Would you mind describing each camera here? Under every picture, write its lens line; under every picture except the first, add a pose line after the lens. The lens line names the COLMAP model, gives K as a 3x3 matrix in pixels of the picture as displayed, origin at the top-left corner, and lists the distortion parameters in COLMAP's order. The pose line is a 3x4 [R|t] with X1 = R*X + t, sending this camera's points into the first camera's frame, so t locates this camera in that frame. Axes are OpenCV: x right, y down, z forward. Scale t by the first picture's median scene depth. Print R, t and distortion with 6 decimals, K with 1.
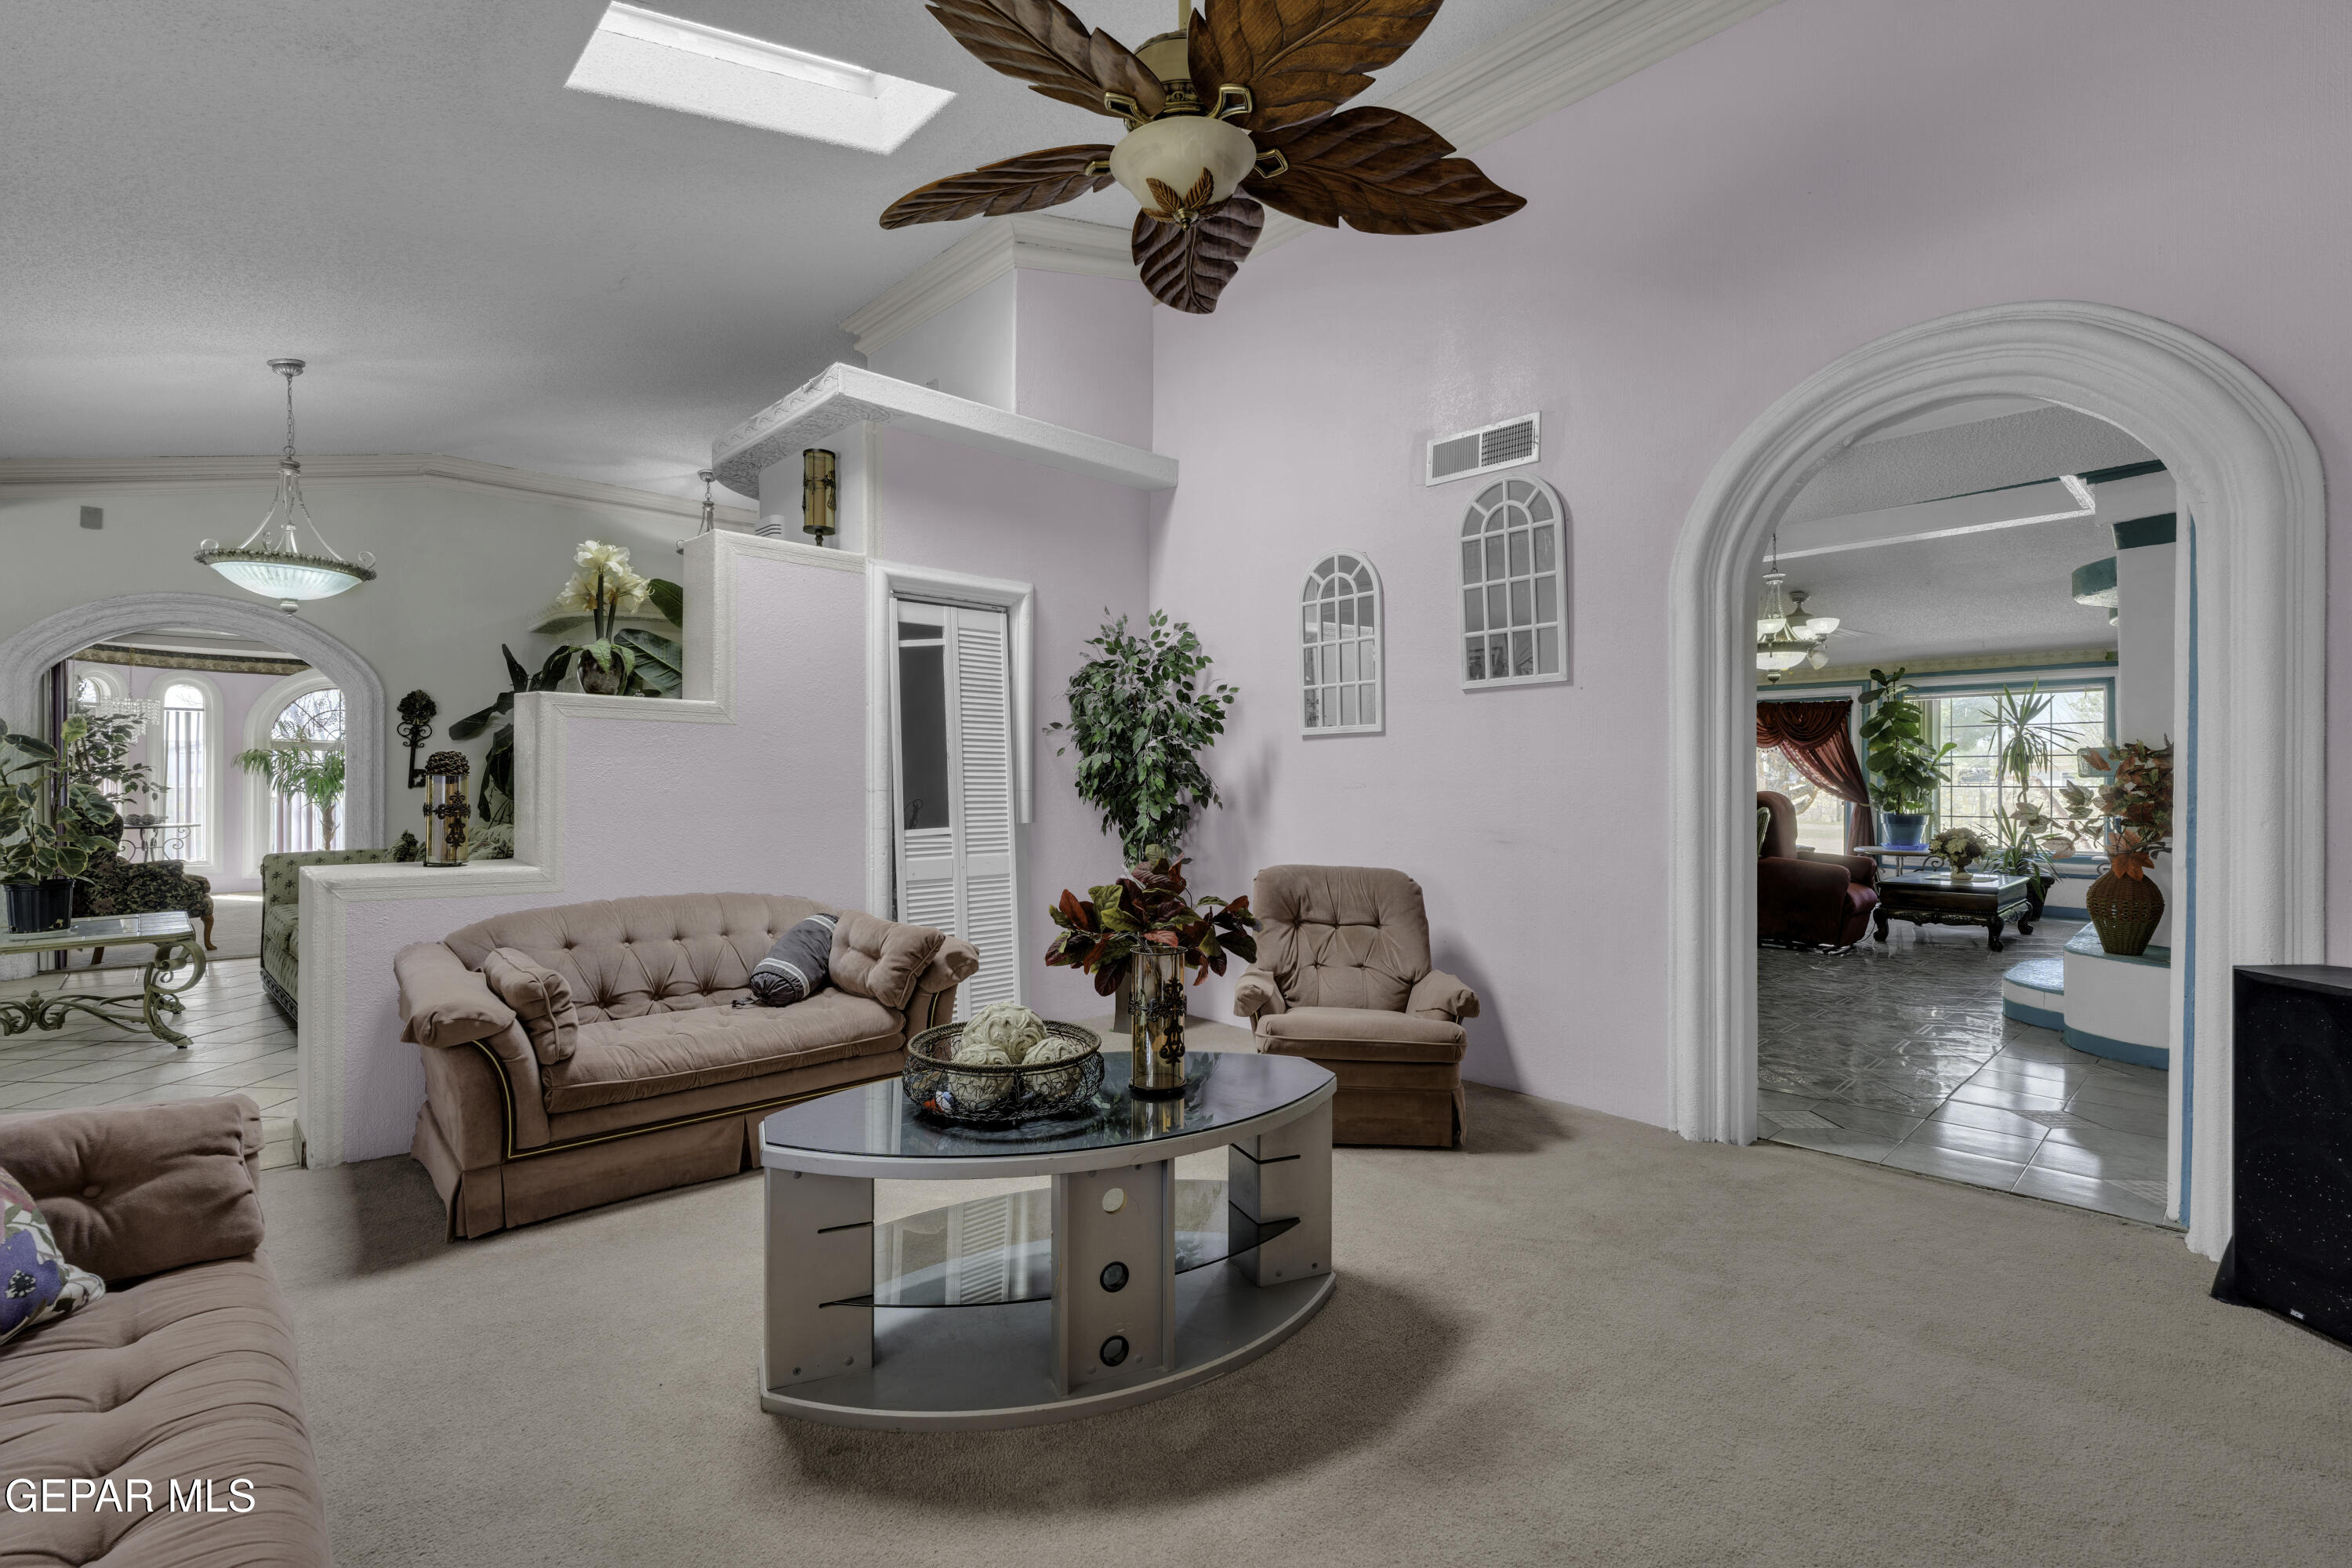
lens RADIAL K [[1046.8, 0, 1177.0], [0, 1046.8, 780.3], [0, 0, 1]] dist [-0.005193, 0.000852]
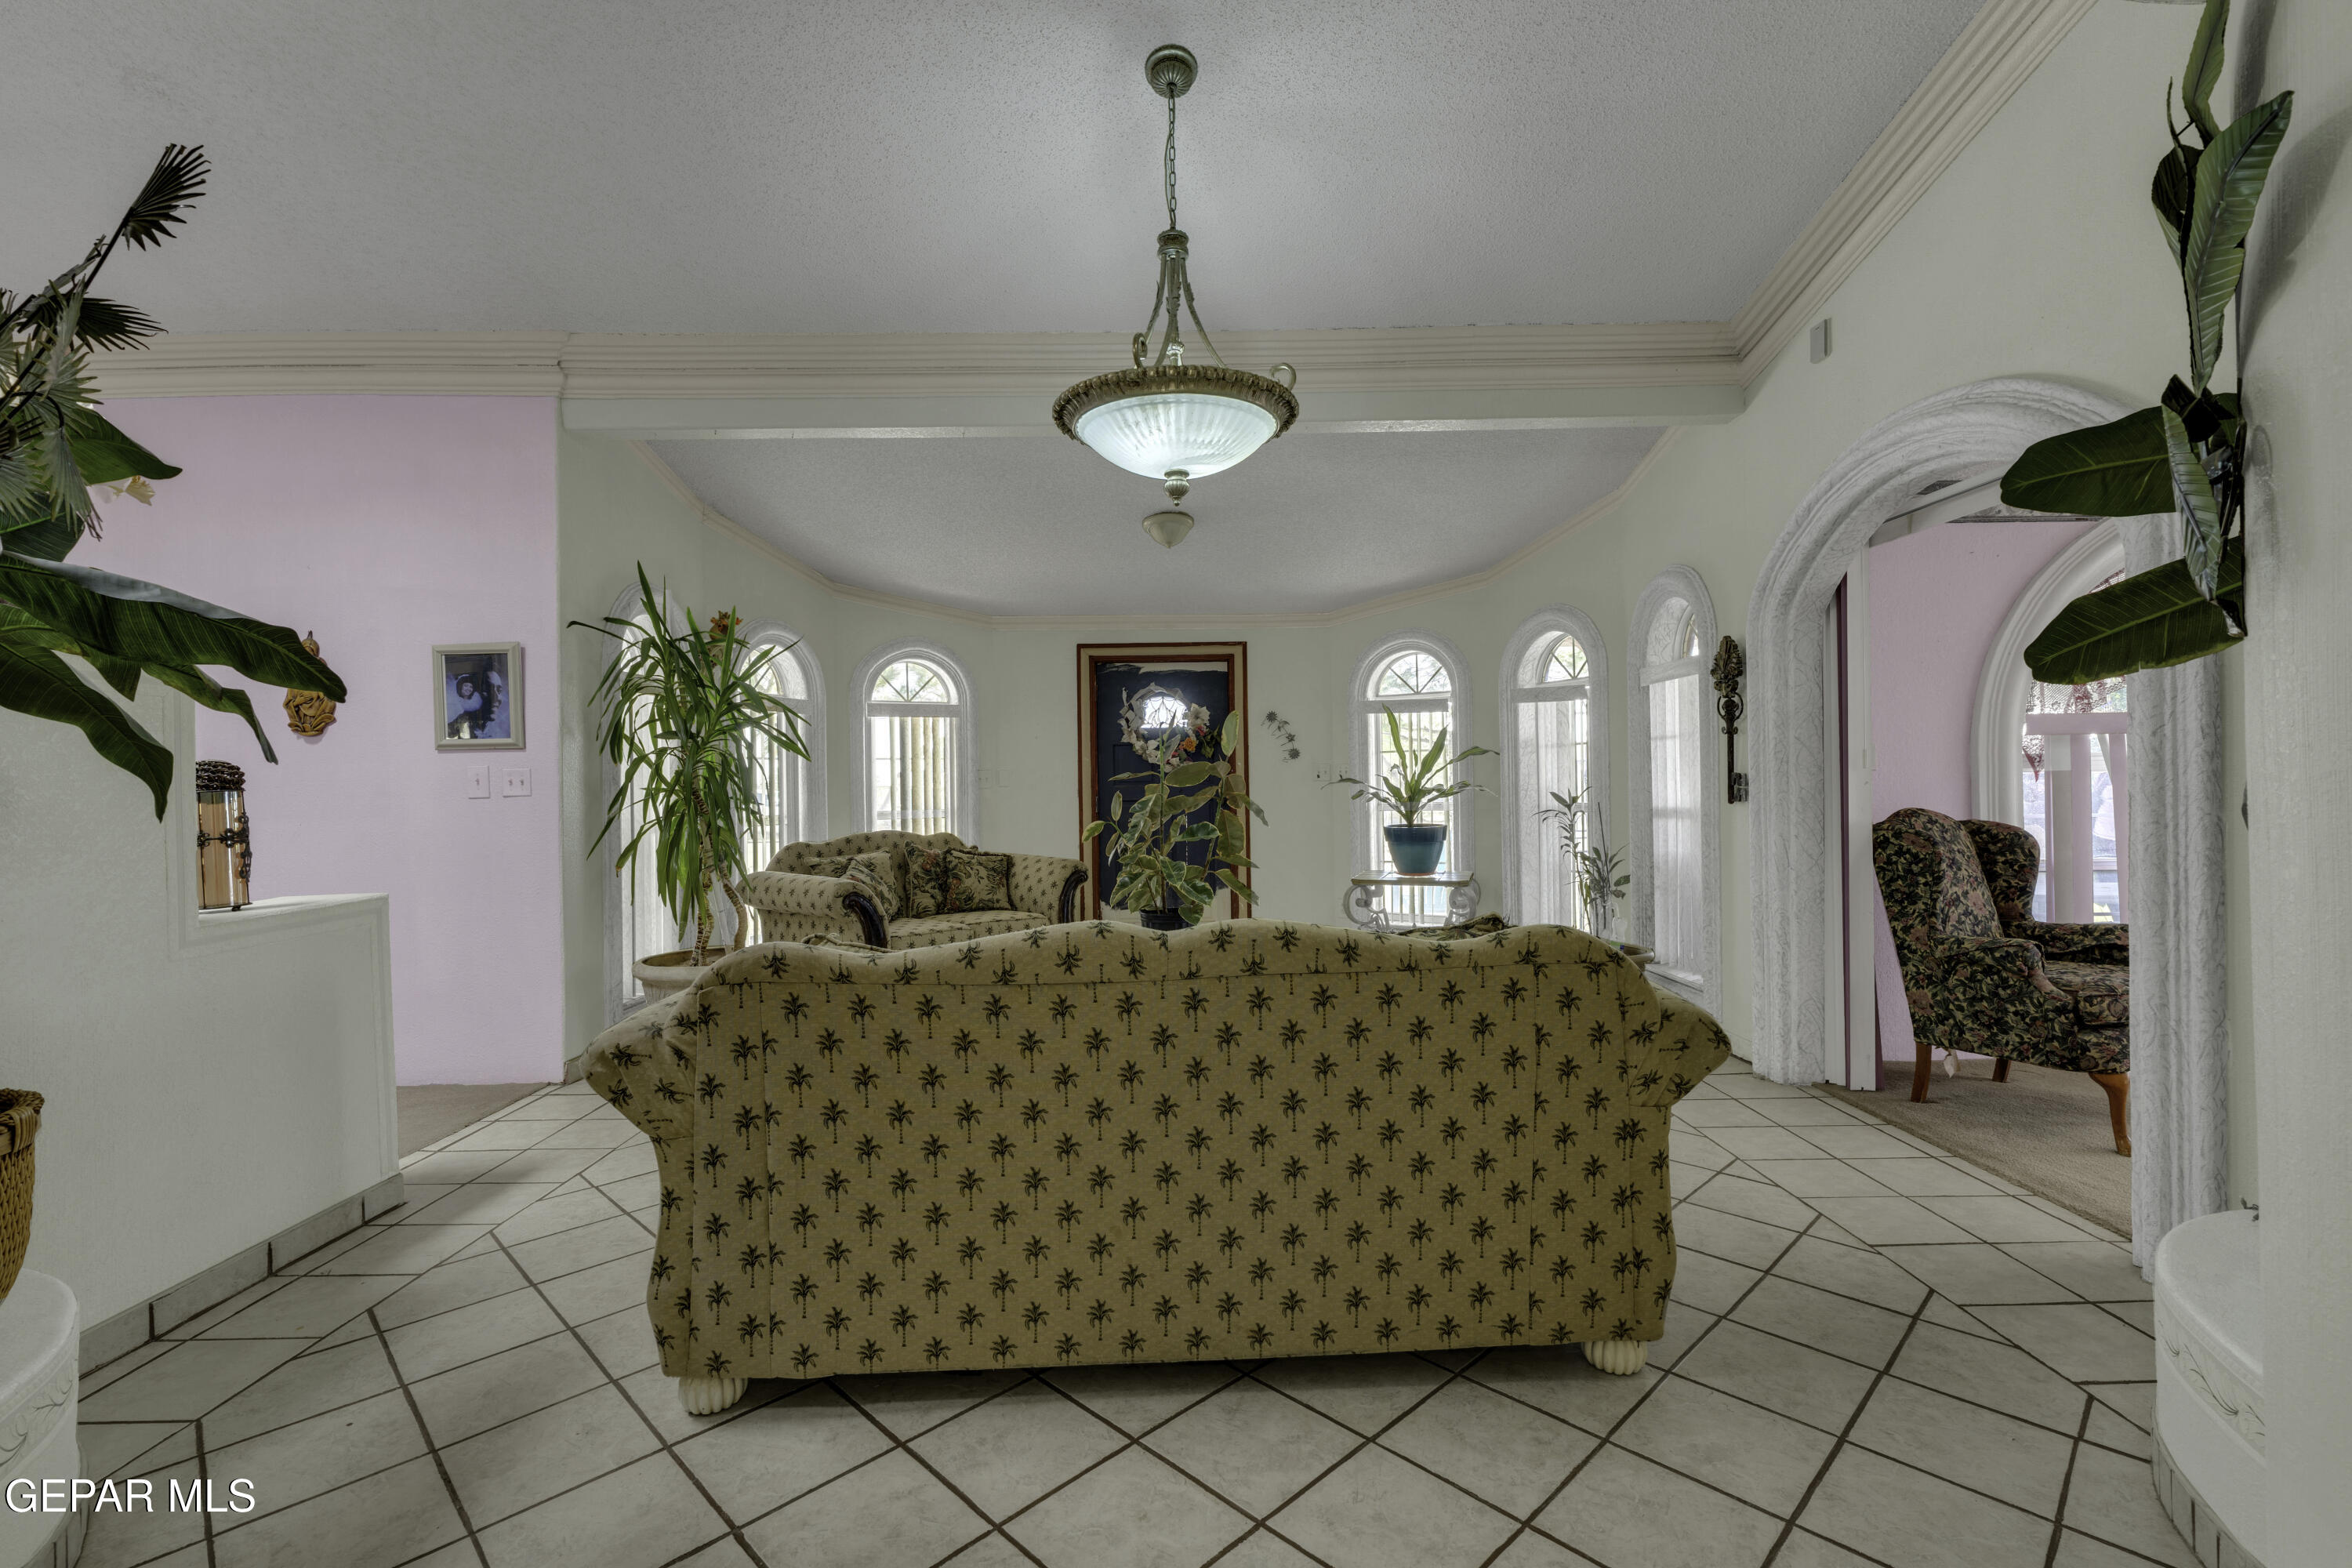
lens RADIAL K [[1046.8, 0, 1175.8], [0, 1046.8, 782.8], [0, 0, 1]] dist [-0.005193, 0.000852]
pose [[-0.689944, 0.005704, -0.723841, -0.310372], [0.011182, 0.999934, -0.002779, -0.001514], [0.723777, -0.010011, -0.689962, 1.001987]]
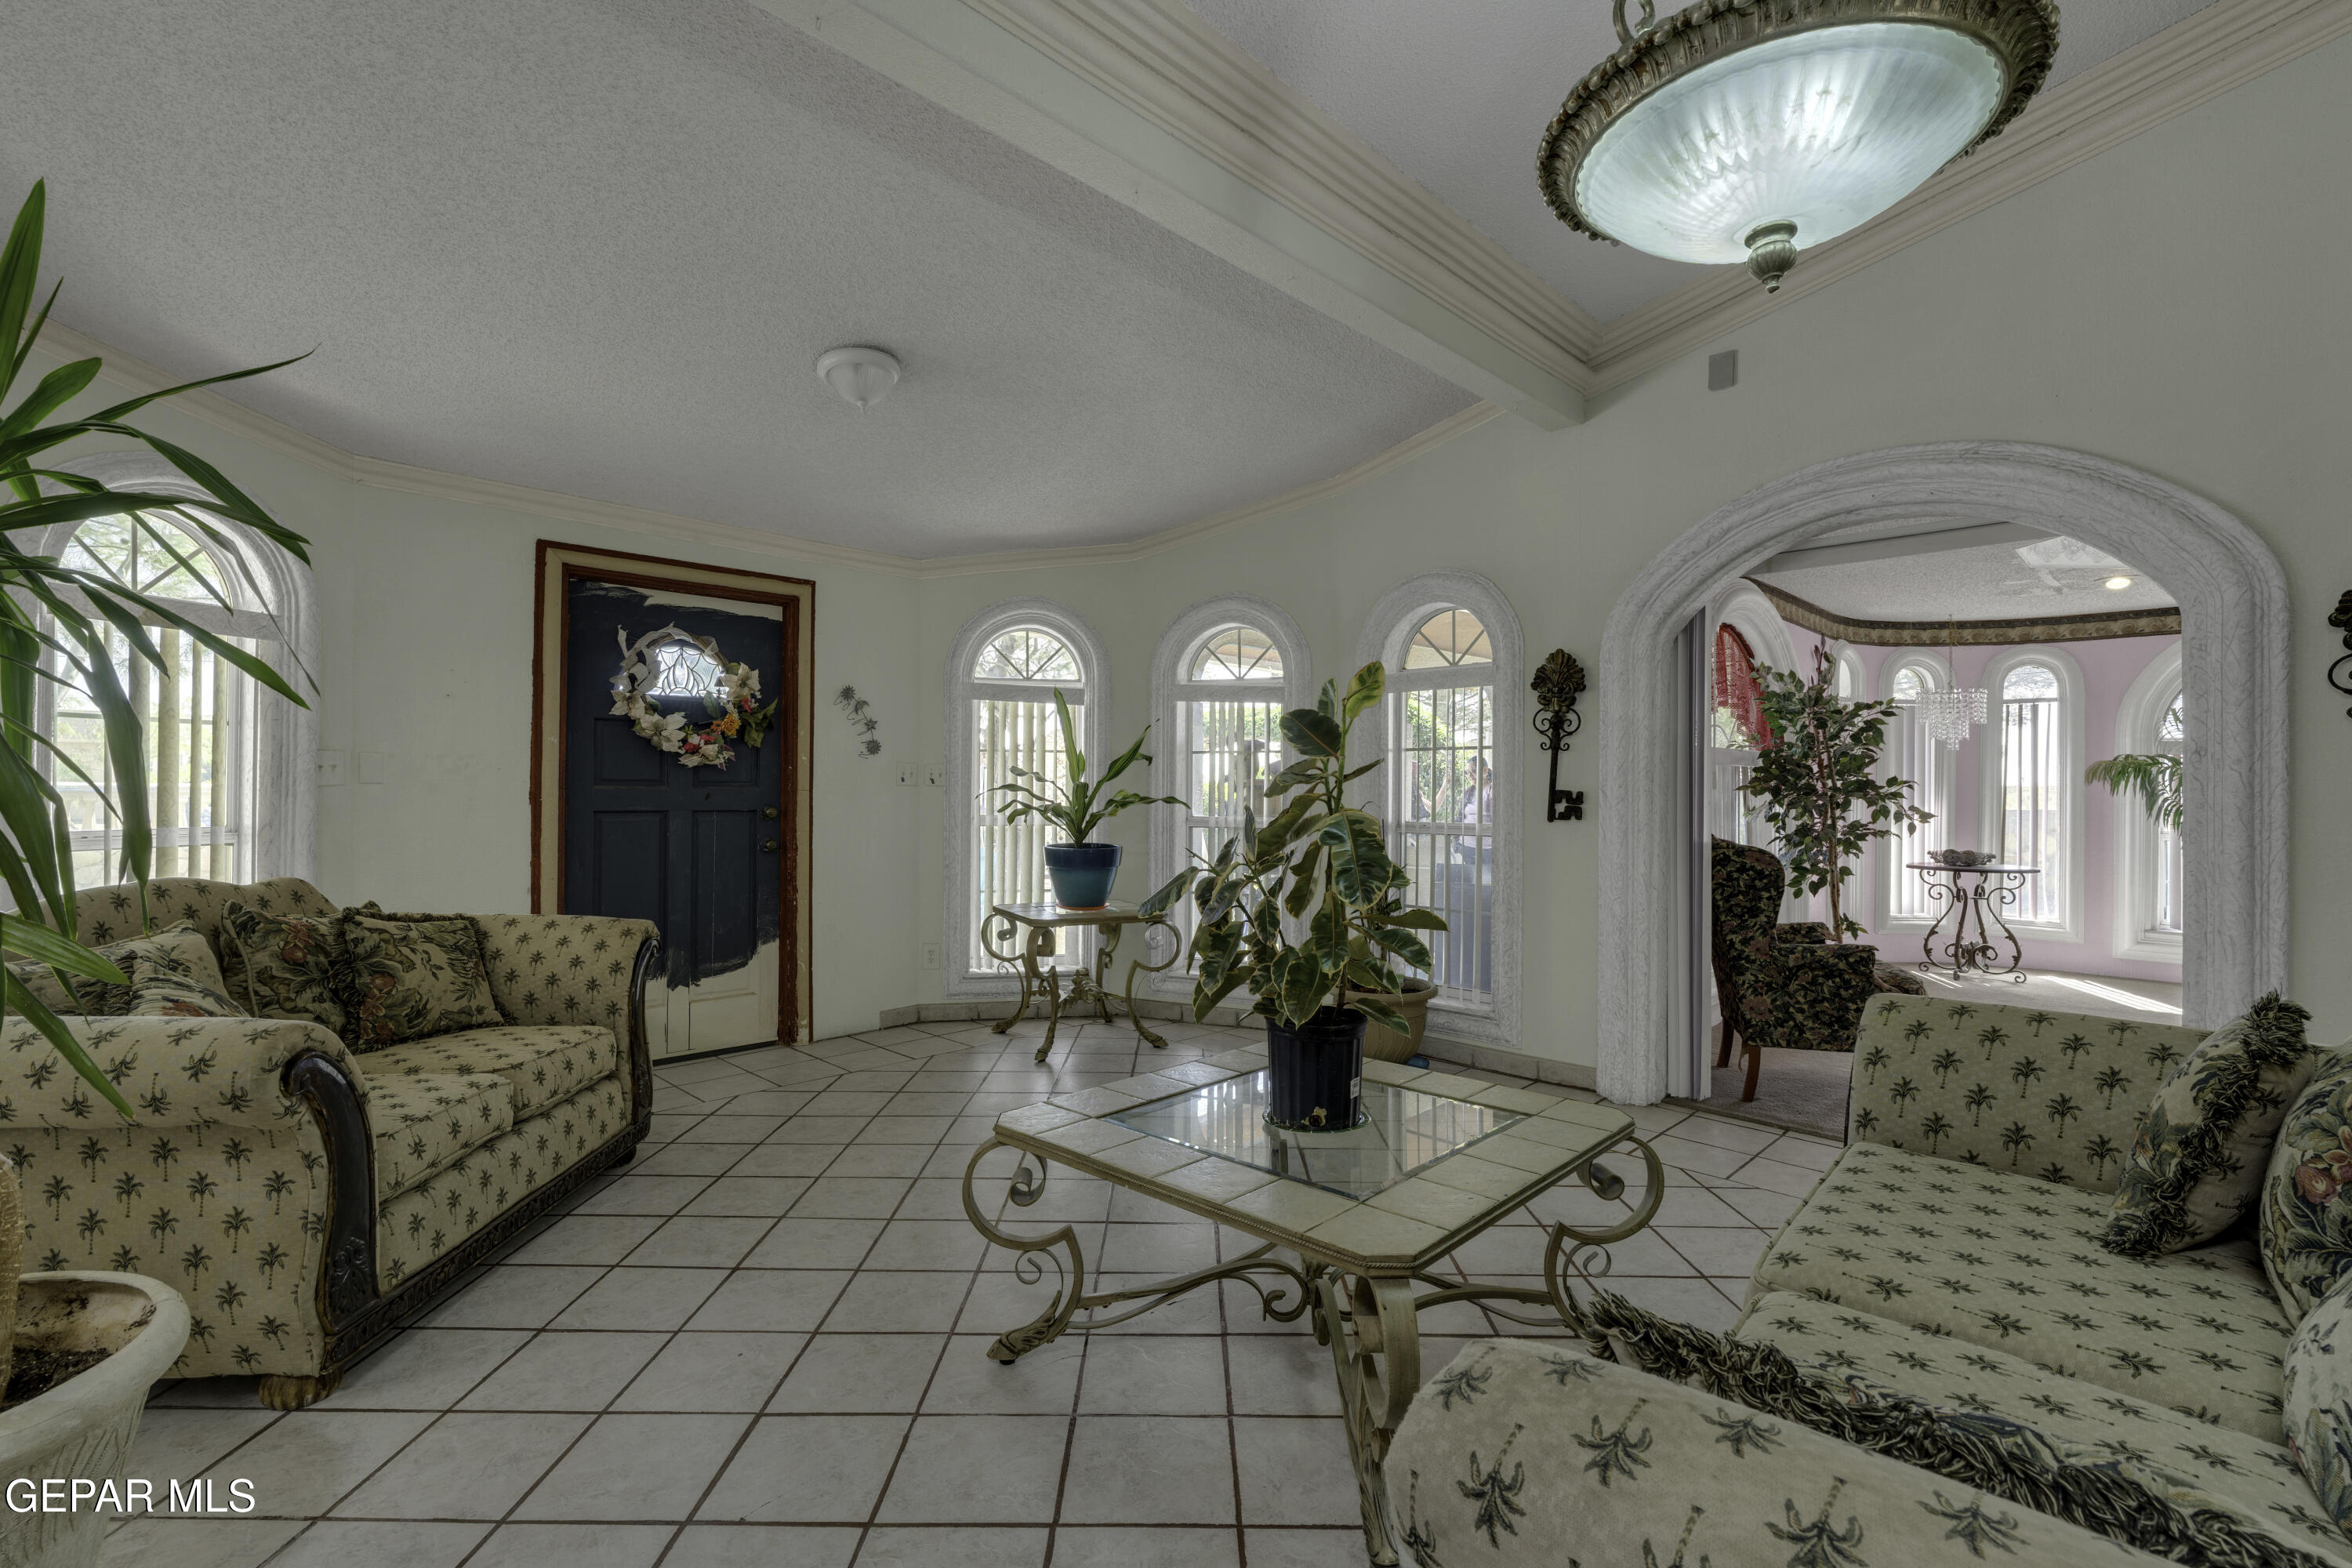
lens RADIAL K [[1046.8, 0, 1168.7], [0, 1046.8, 782.5], [0, 0, 1]] dist [-0.005193, 0.000852]
pose [[0.024096, -0.008220, -0.999676, -0.387689], [-0.010375, 0.999910, -0.008472, -0.002587], [0.999656, 0.010576, 0.024009, 0.582902]]
